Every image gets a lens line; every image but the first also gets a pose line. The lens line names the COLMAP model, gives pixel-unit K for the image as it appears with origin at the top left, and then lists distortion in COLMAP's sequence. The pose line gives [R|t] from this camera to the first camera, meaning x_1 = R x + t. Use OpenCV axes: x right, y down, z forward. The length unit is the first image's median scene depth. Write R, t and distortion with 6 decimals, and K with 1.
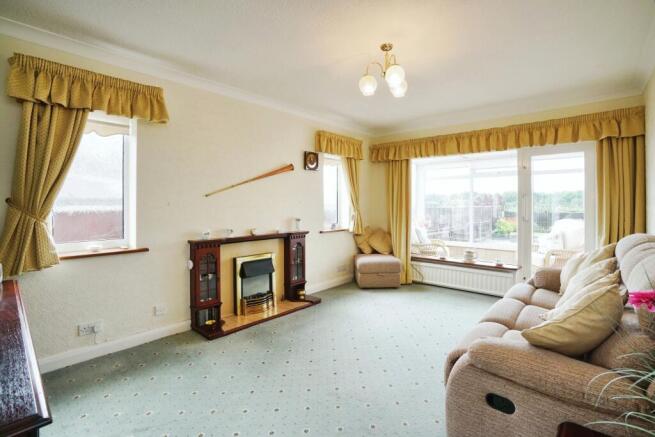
lens RADIAL K [[305.4, 0, 329.1], [0, 305.4, 206.9], [0, 0, 1]] dist [-0.027642, 0.000232]
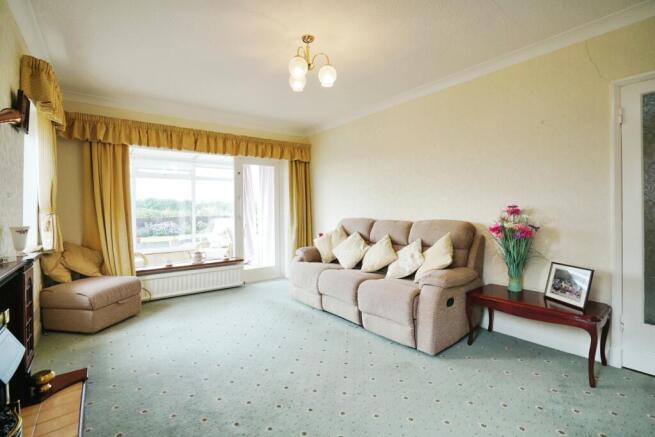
lens RADIAL K [[309.2, 0, 327.5], [0, 309.2, 218.5], [0, 0, 1]] dist [-0.002150, -0.000136]
pose [[0.216437, -0.045259, 0.975247, -0.456875], [0.009620, 0.998975, 0.044225, -0.003521], [-0.976249, -0.000190, 0.216651, 0.405356]]
